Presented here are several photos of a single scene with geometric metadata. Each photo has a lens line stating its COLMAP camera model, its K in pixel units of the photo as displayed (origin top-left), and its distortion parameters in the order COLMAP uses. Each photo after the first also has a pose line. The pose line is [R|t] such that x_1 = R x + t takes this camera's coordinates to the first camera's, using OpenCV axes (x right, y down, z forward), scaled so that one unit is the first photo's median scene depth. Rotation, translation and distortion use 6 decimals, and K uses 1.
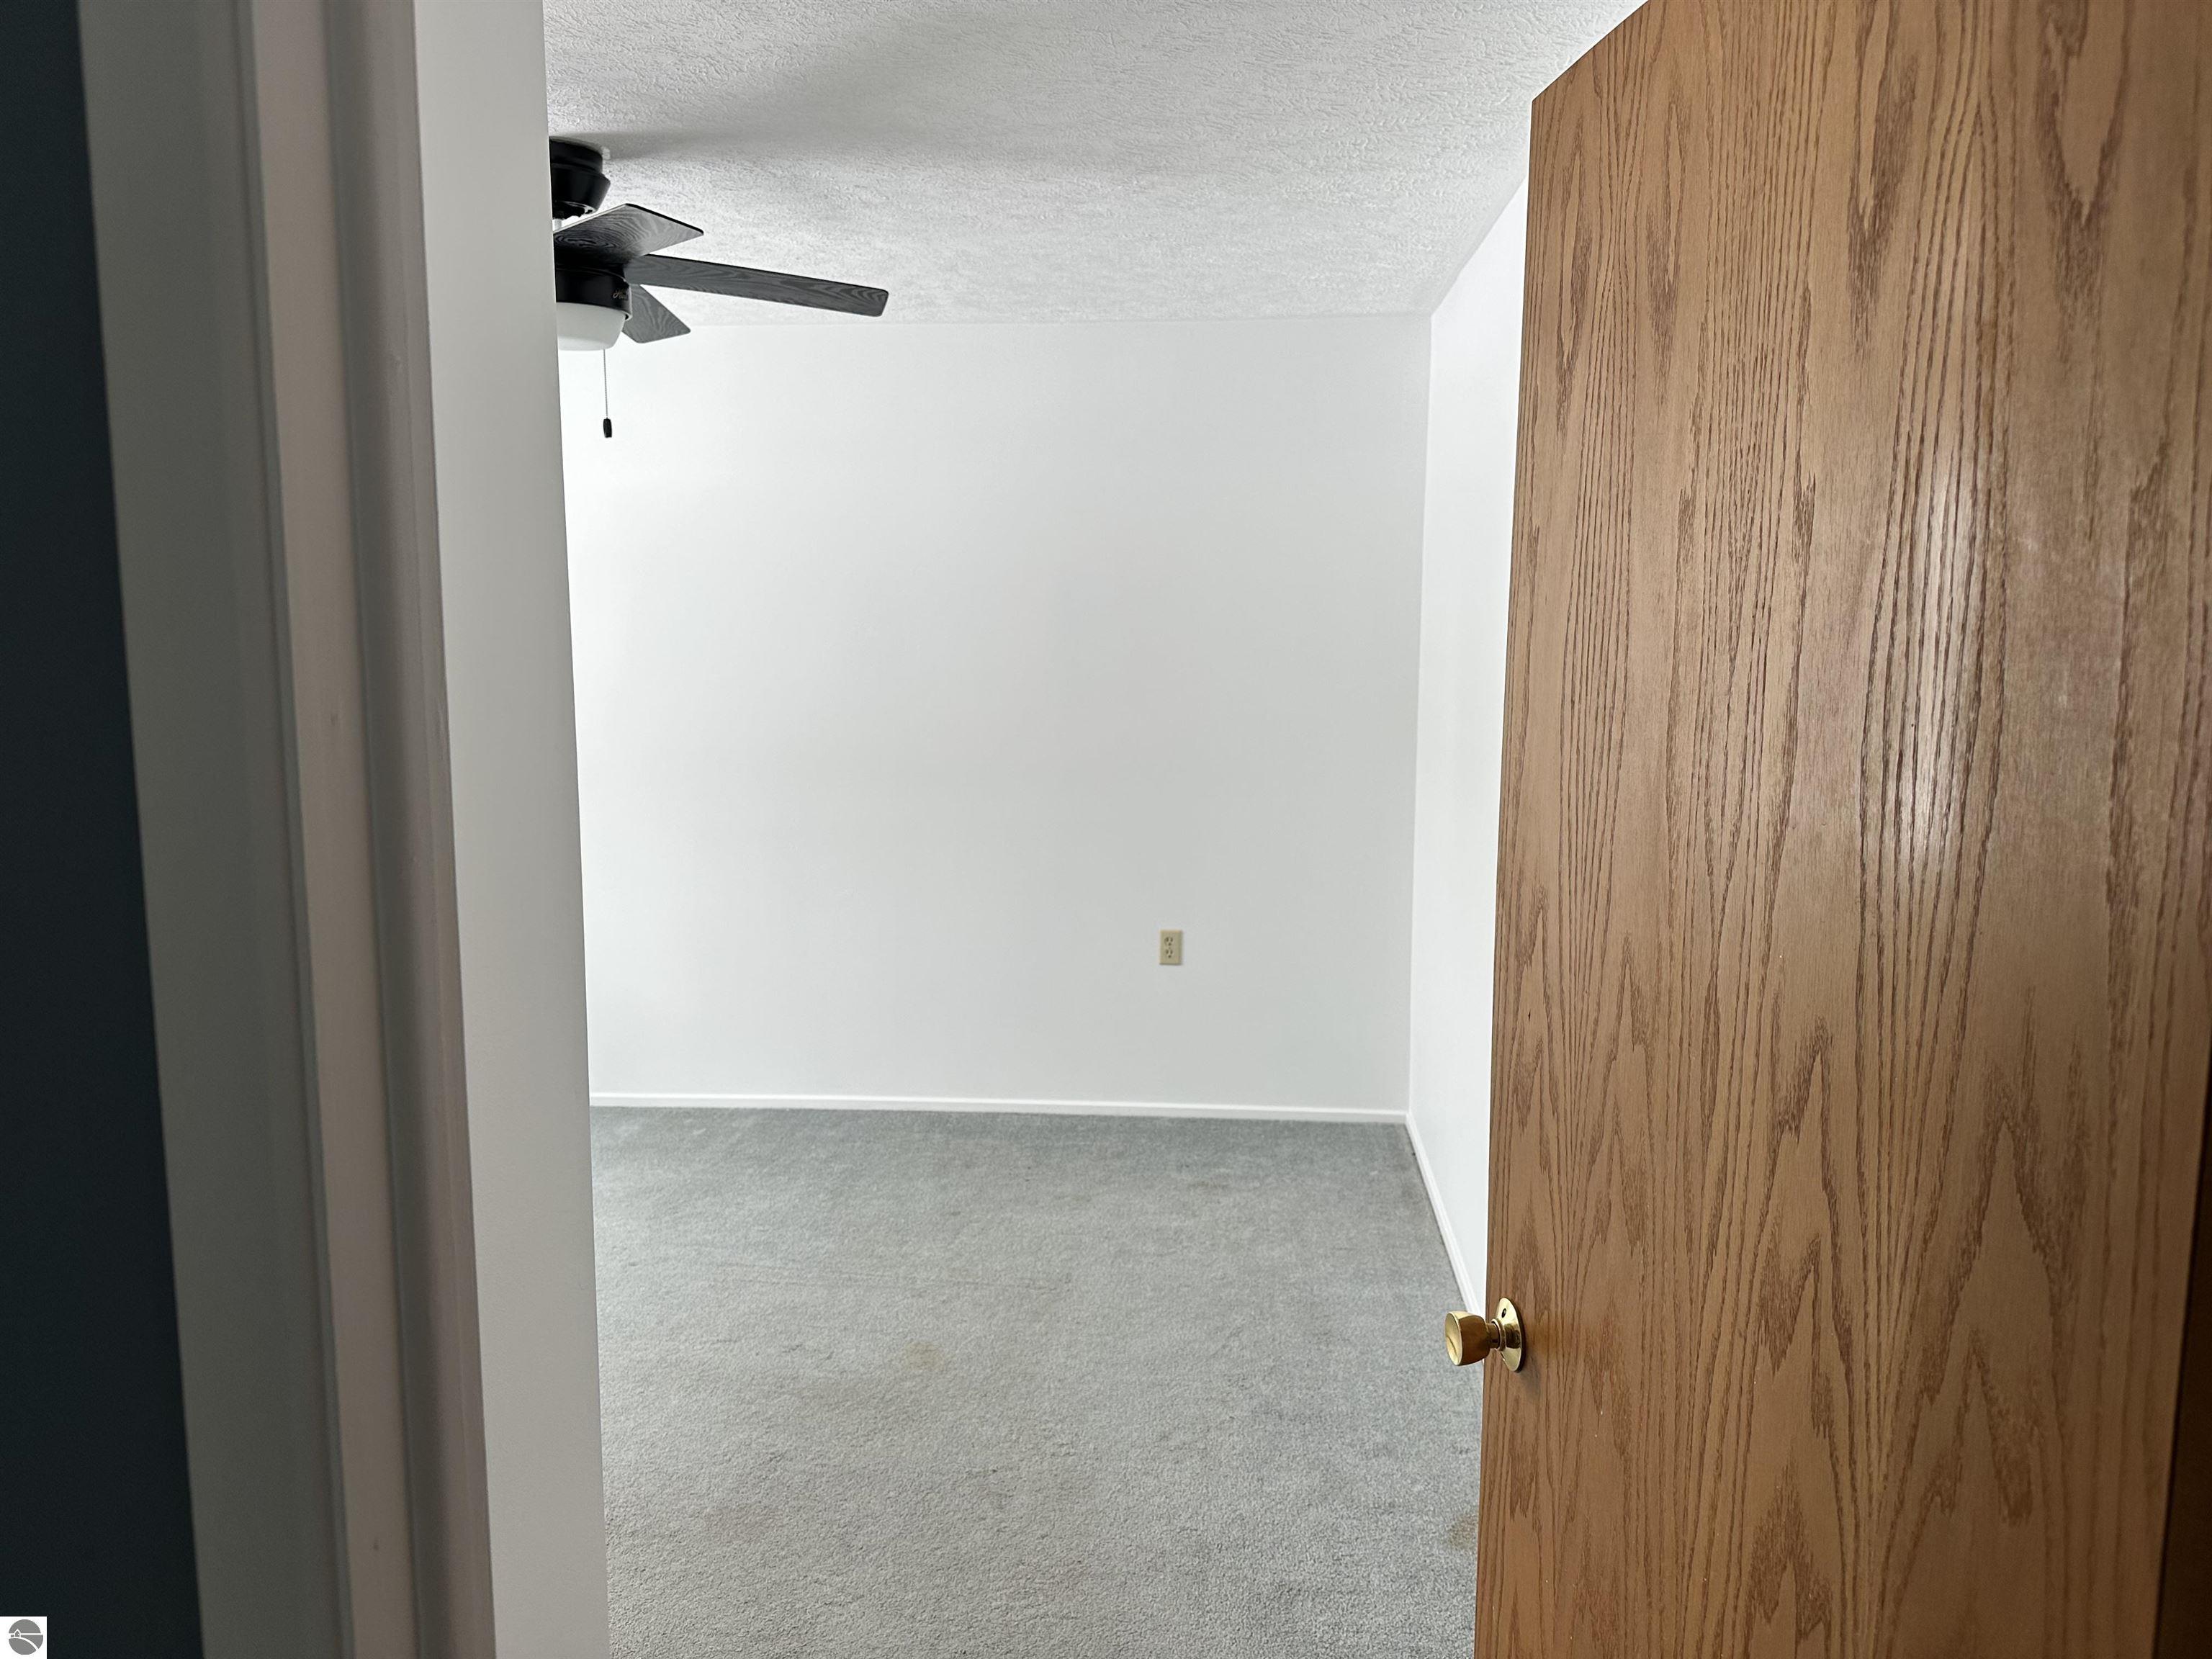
lens RADIAL K [[1576.1, 0, 1102.0], [0, 1576.1, 821.8], [0, 0, 1]] dist [0.123819, -0.140794]
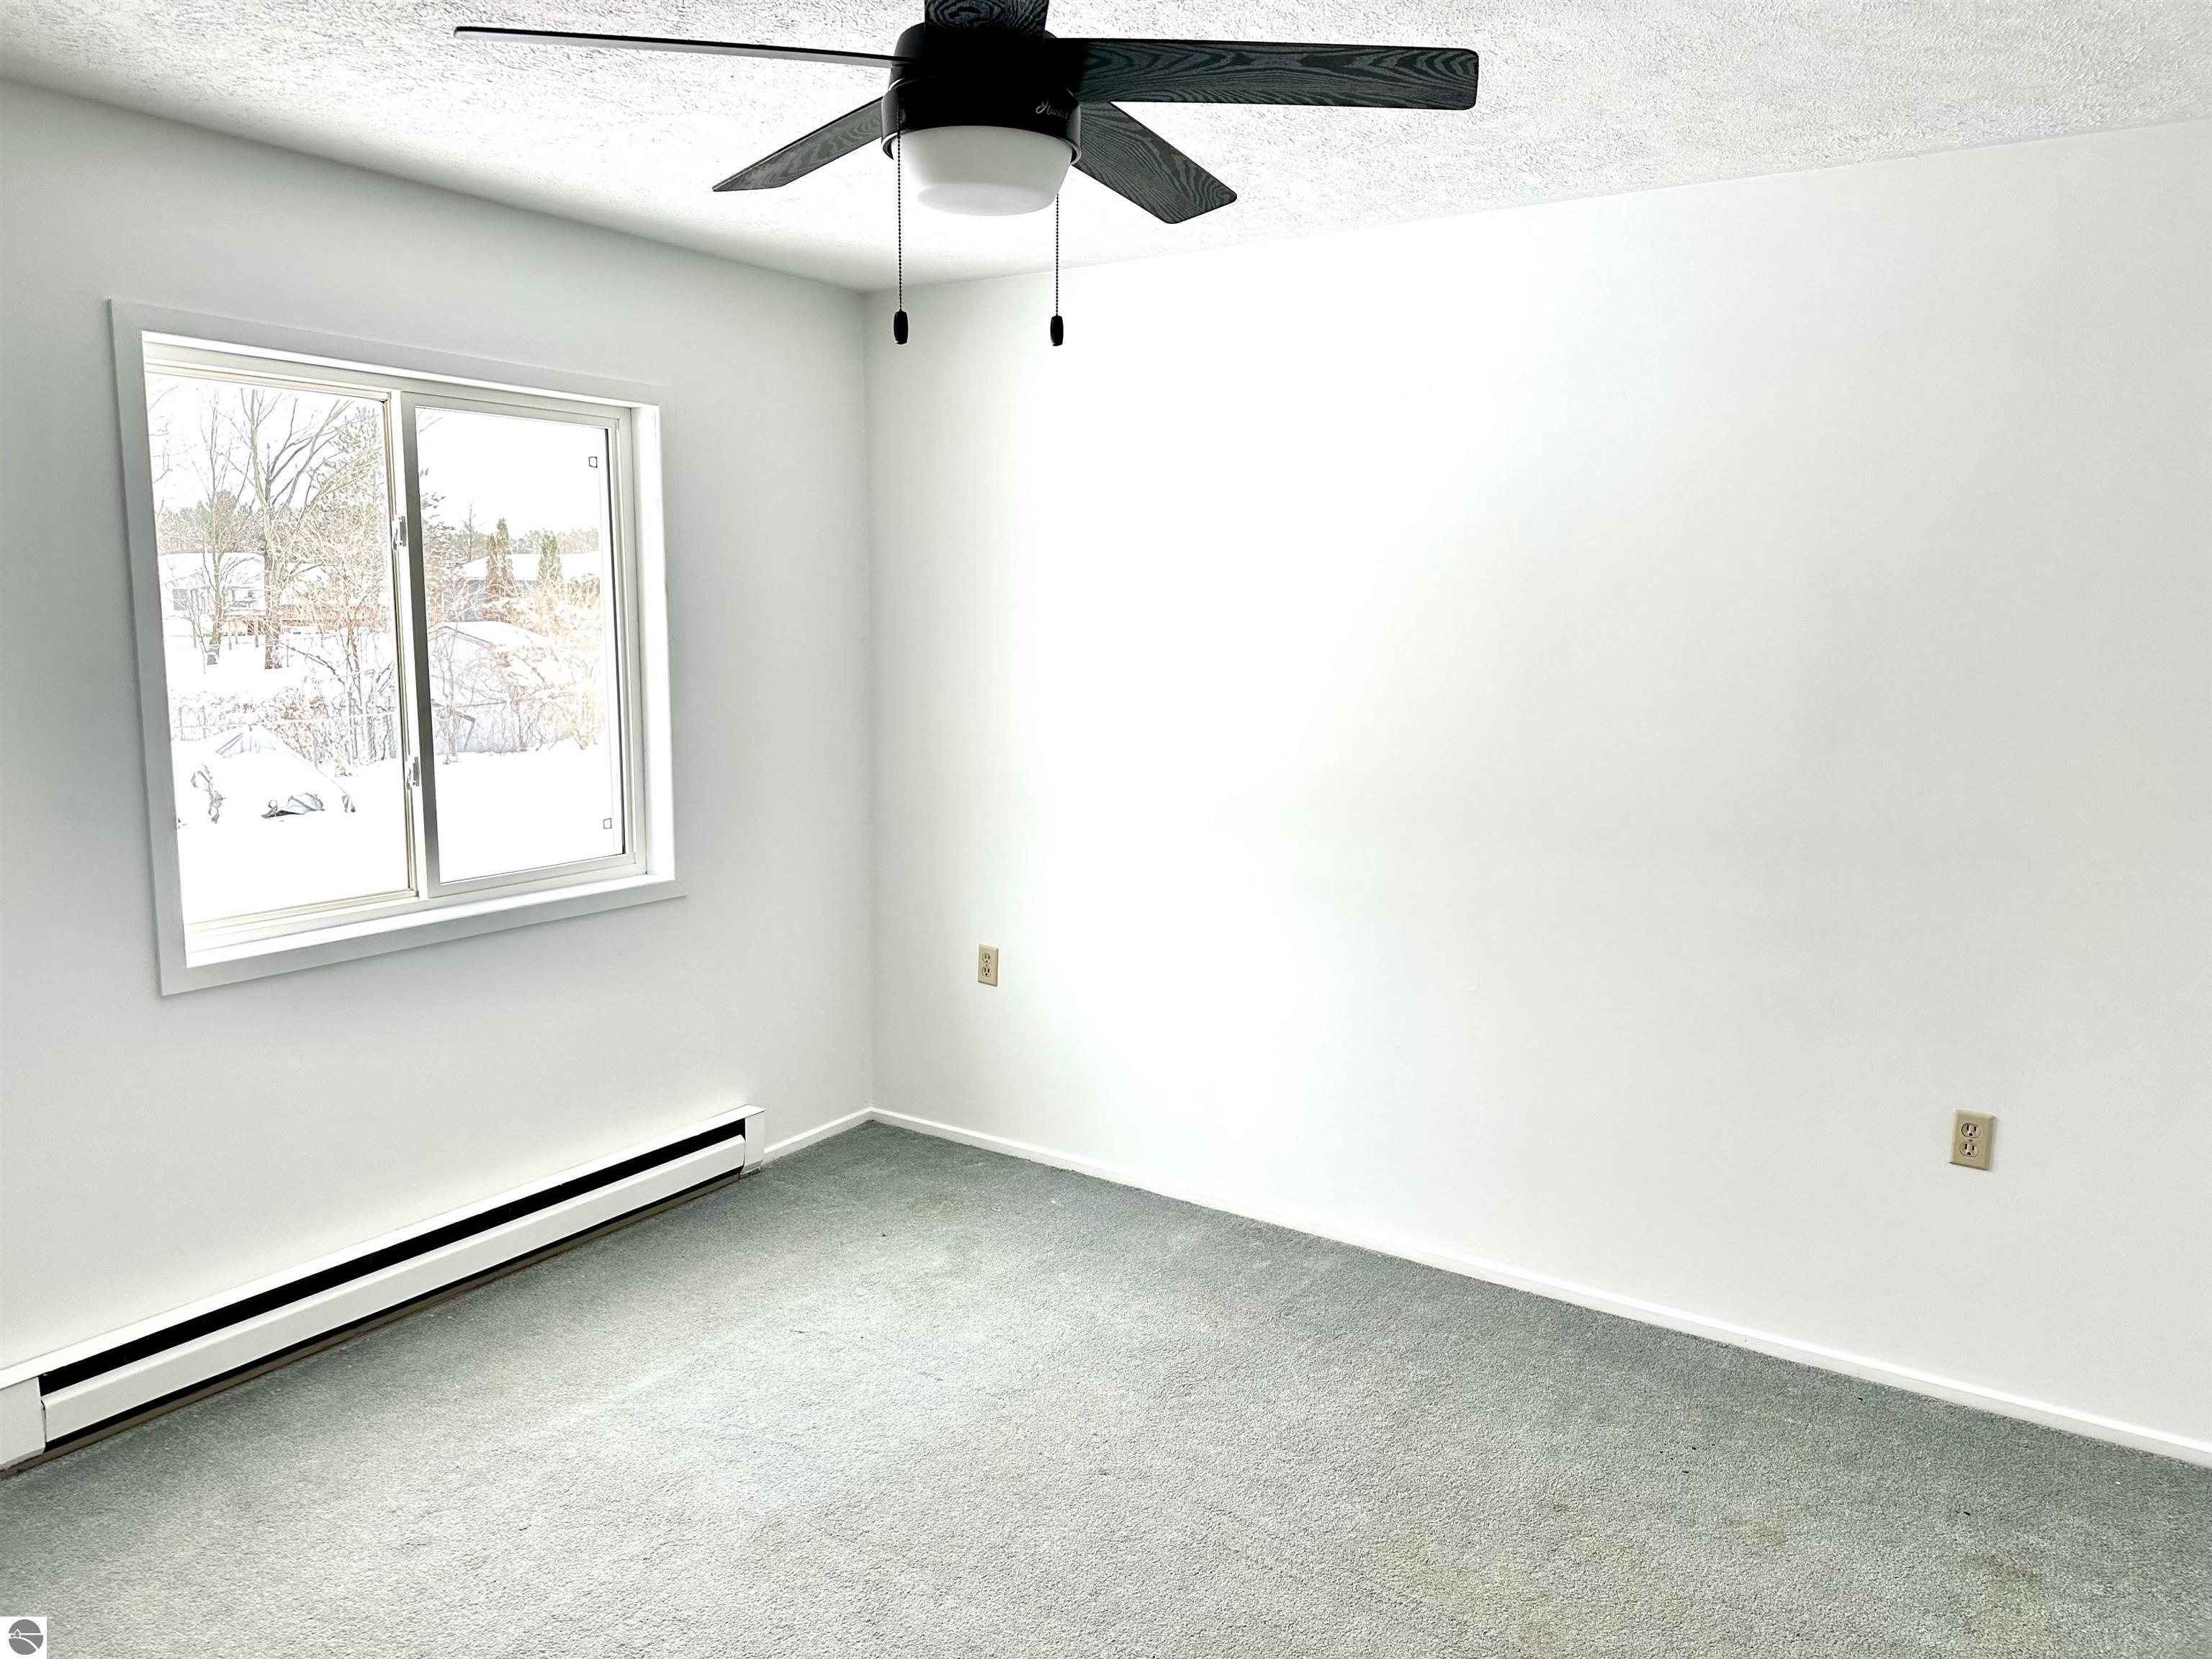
lens RADIAL K [[1560.6, 0, 1108.3], [0, 1560.6, 798.8], [0, 0, 1]] dist [0.003663, -0.005892]
pose [[0.879874, 0.074585, -0.469318, 0.024553], [-0.076226, 0.996970, 0.015534, -0.042675], [0.469054, 0.022106, 0.882893, 0.312062]]
